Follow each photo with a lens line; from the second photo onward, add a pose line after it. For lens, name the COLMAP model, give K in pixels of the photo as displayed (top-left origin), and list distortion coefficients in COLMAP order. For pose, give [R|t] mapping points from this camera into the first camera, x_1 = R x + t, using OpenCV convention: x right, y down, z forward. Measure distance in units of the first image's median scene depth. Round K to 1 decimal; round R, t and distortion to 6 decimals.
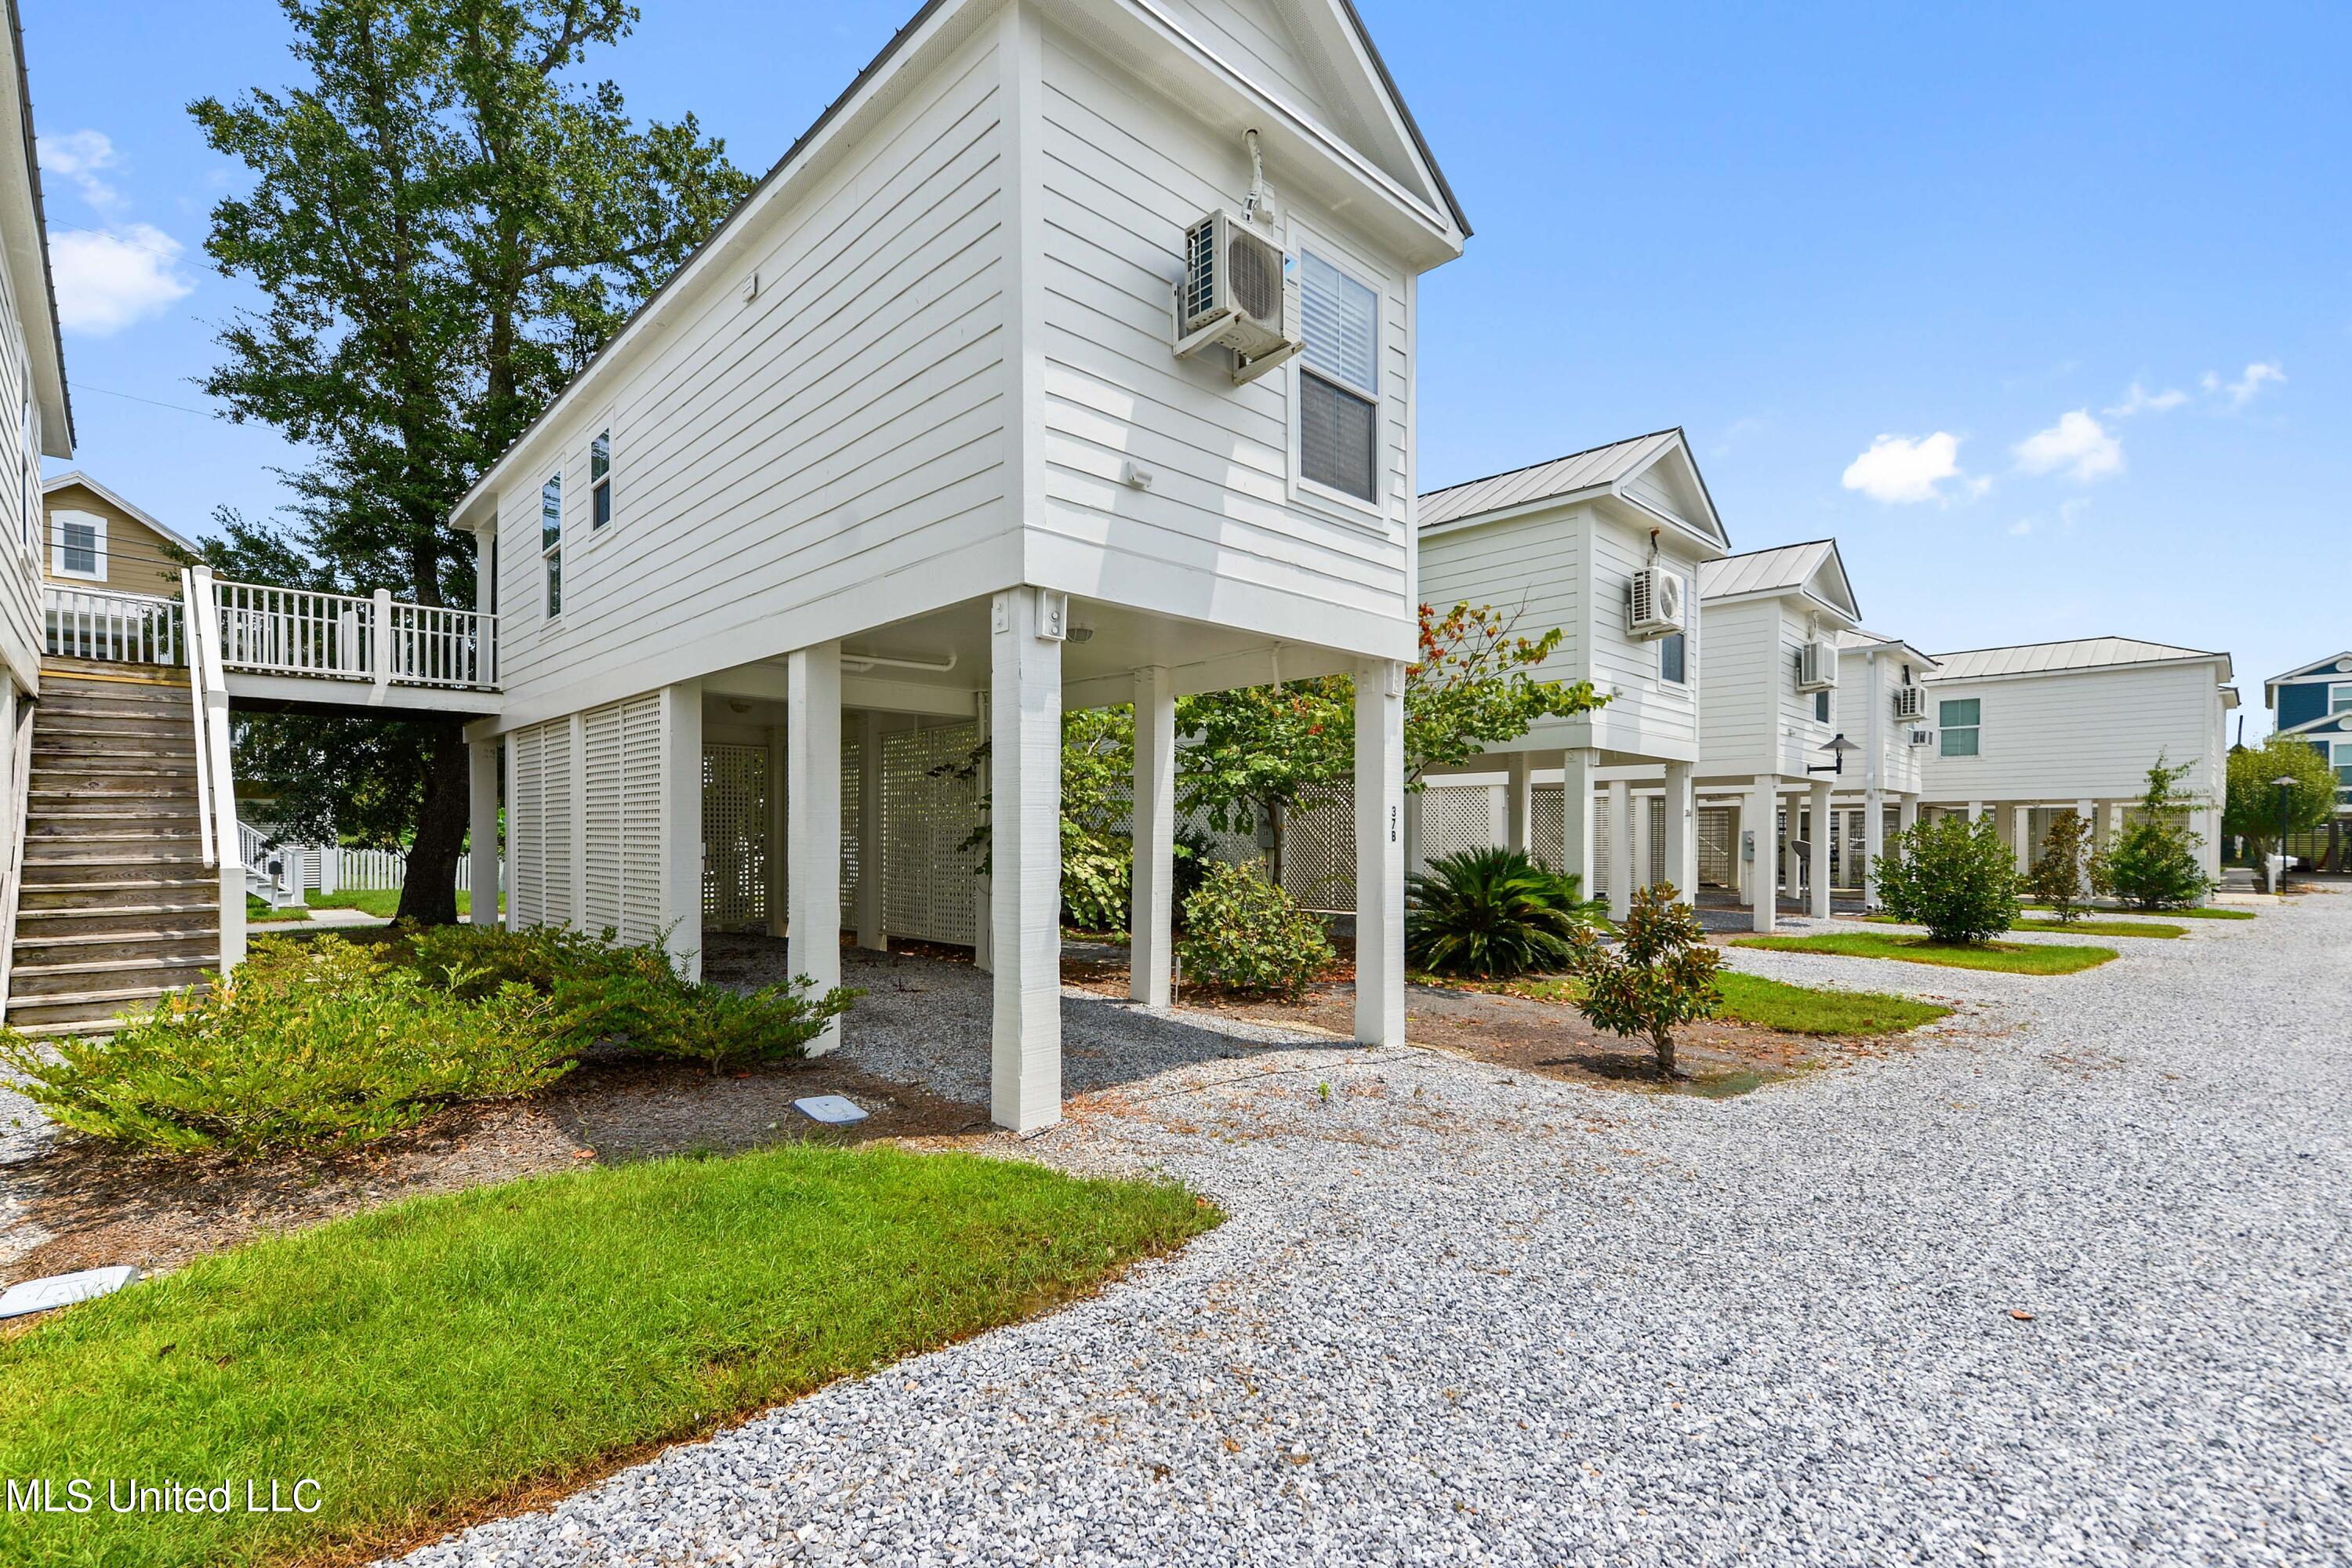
lens RADIAL K [[1060.6, 0, 1177.1], [0, 1060.6, 838.7], [0, 0, 1]] dist [-0.002878, -0.000024]
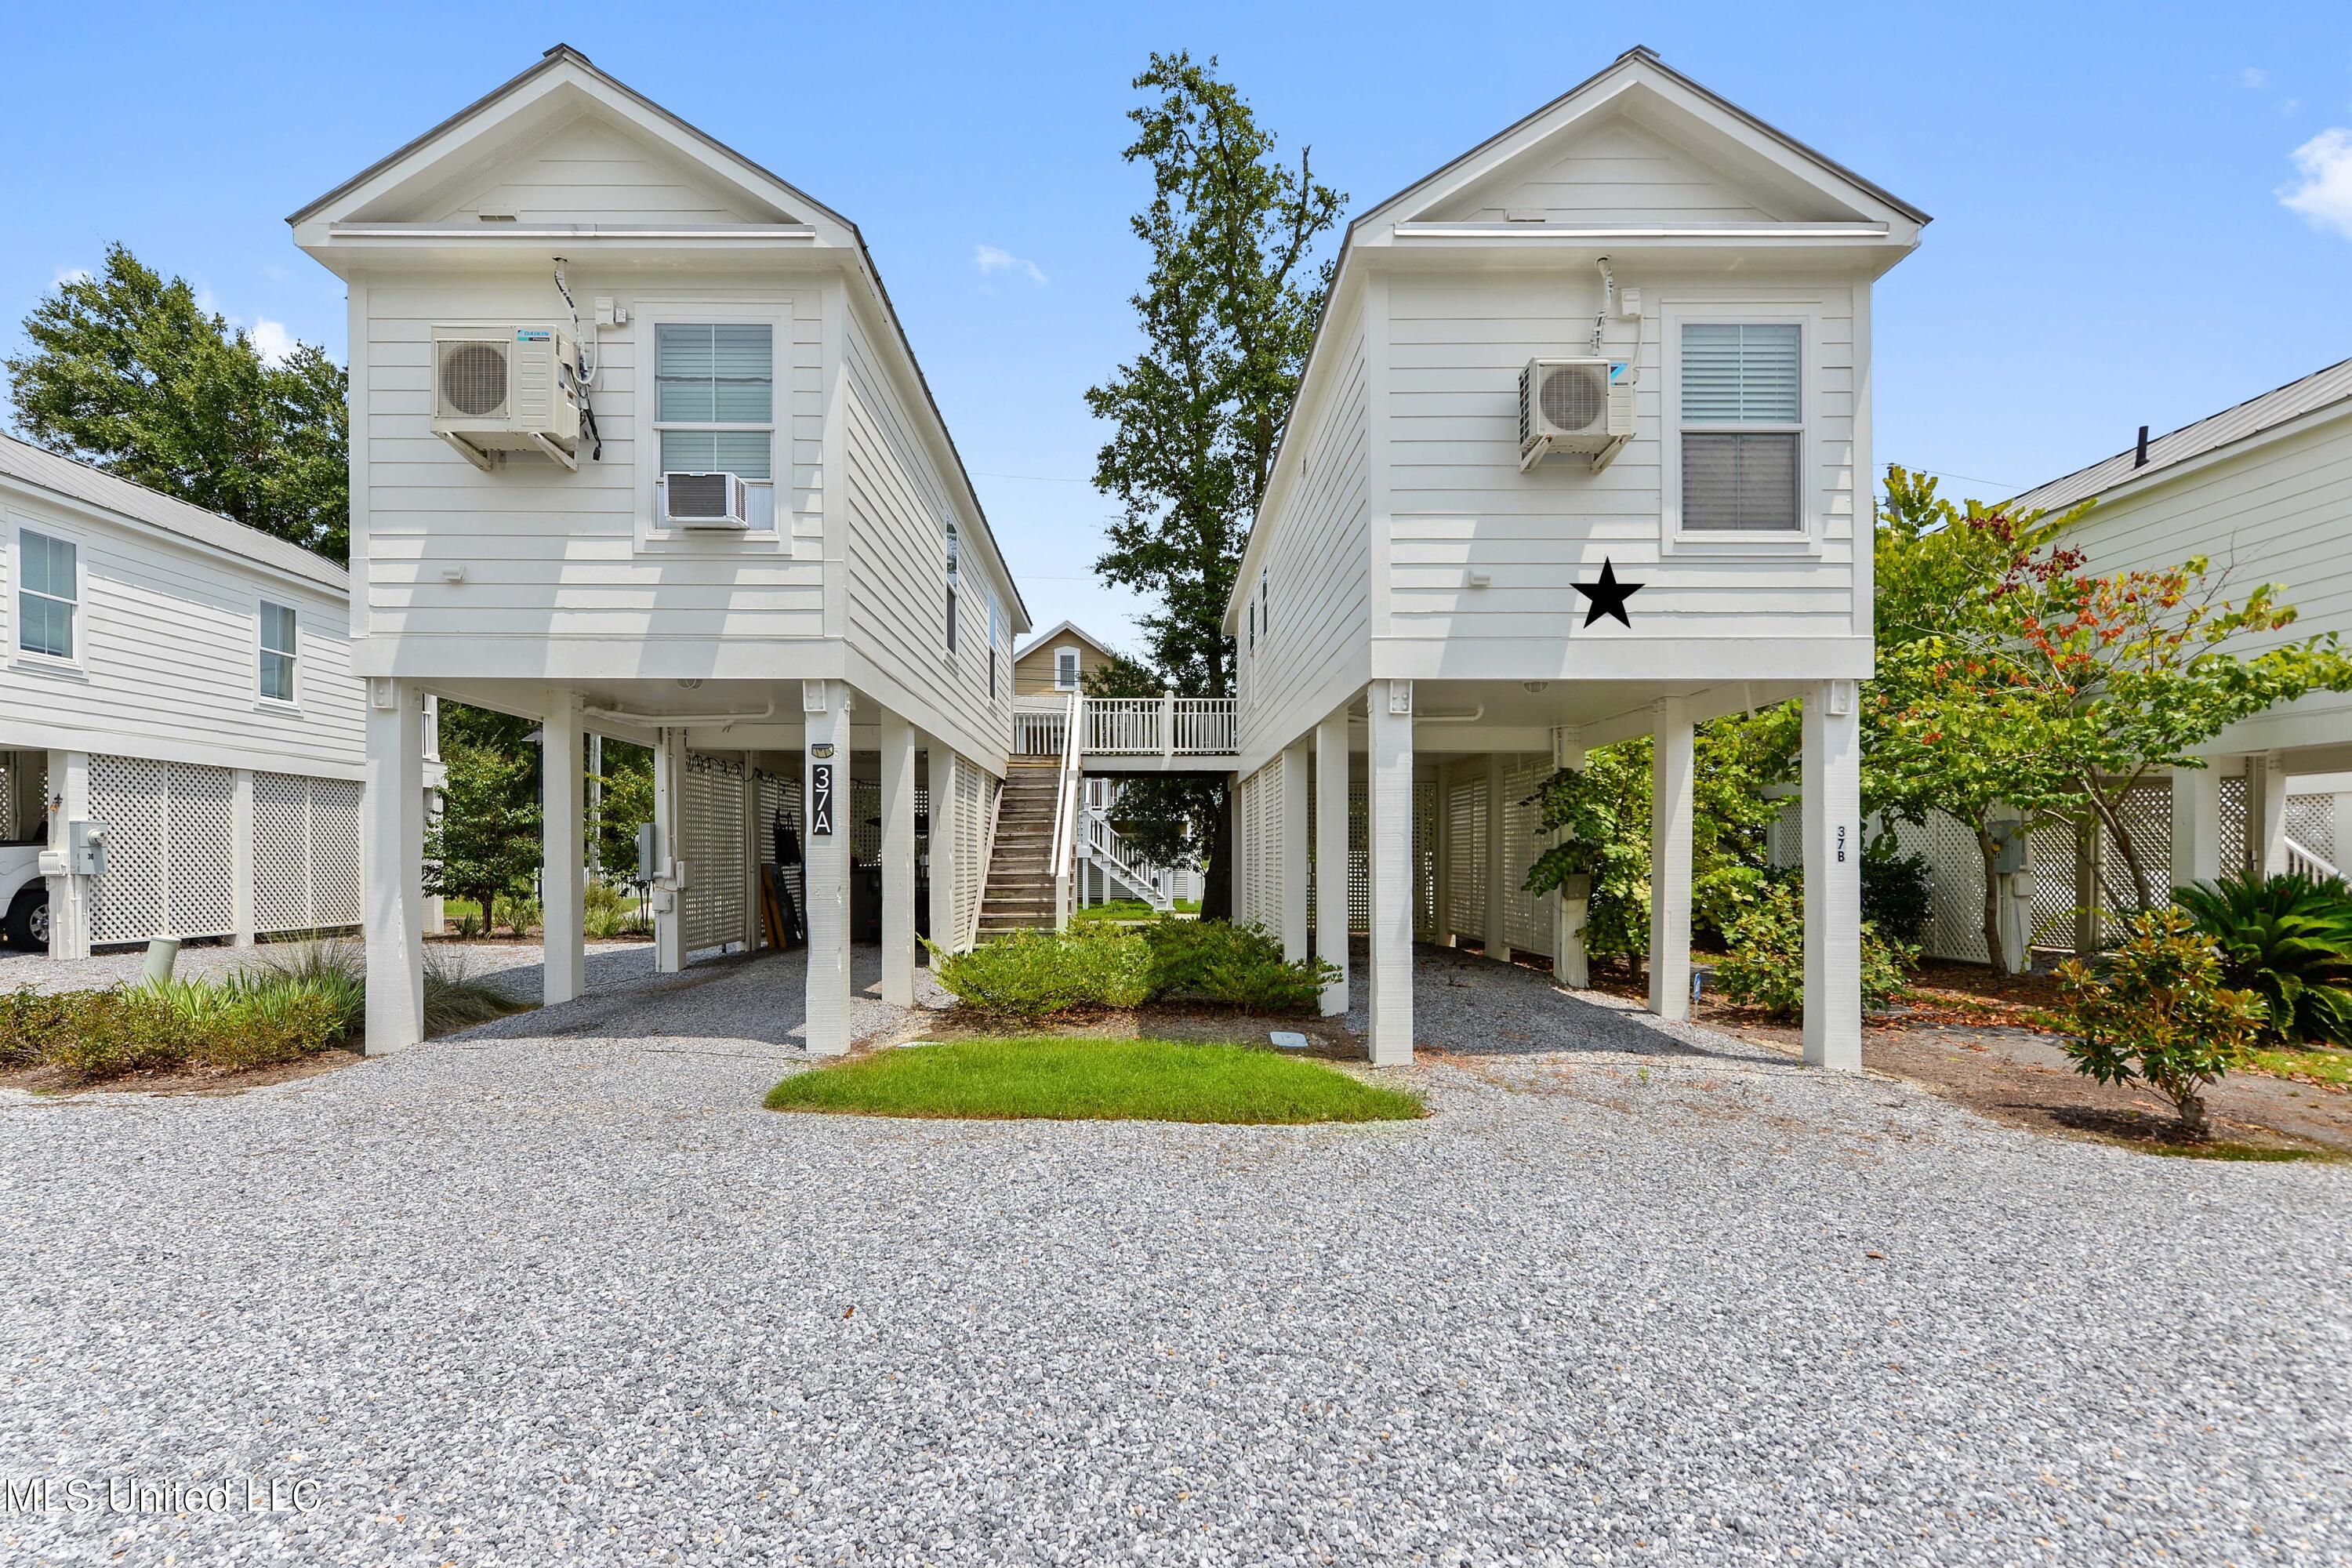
lens RADIAL K [[1155.3, 0, 1158.4], [0, 1155.3, 862.8], [0, 0, 1]] dist [-0.000787, -0.000473]
pose [[0.713776, 0.001316, -0.700373, 0.345704], [-0.003123, 0.999994, -0.001304, 0.004878], [0.700367, 0.003117, 0.713776, -0.146972]]
